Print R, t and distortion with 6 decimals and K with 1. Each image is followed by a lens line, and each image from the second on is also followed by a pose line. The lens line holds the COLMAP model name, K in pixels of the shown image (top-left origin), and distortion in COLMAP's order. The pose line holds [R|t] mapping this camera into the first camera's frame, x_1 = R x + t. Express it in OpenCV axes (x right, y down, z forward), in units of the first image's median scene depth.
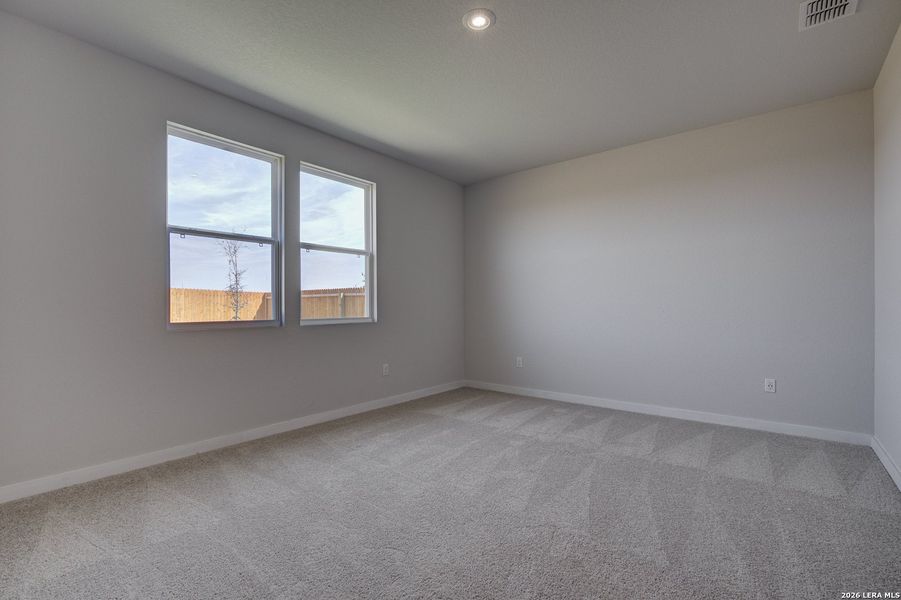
lens RADIAL K [[409.0, 0, 454.5], [0, 409.0, 302.5], [0, 0, 1]] dist [0.003242, 0.000405]
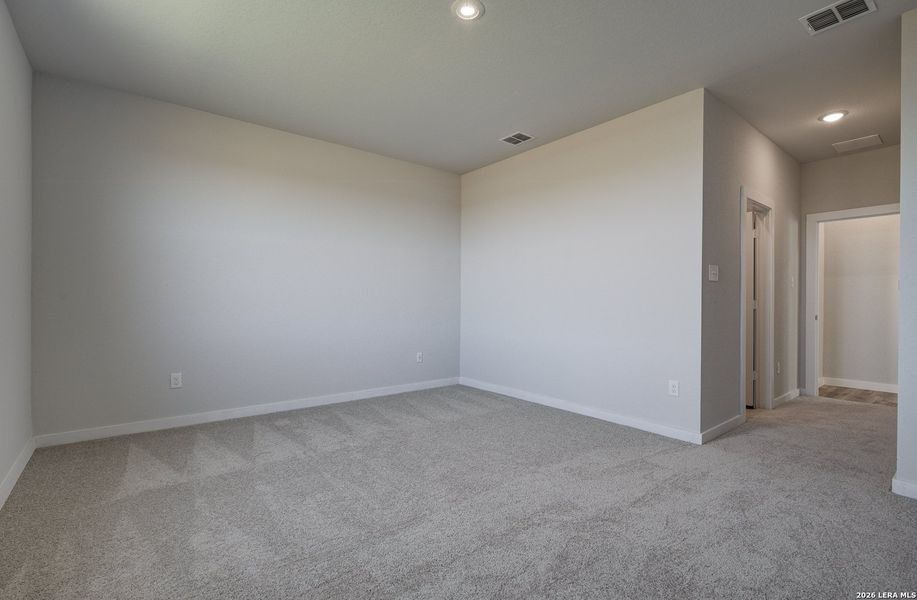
lens RADIAL K [[419.2, 0, 459.9], [0, 419.2, 299.6], [0, 0, 1]] dist [0.000731, 0.000135]
pose [[0.227351, 0.011164, 0.973749, -0.562633], [-0.014560, 0.999861, -0.008064, 0.010303], [-0.973704, -0.012344, 0.227482, 0.488265]]
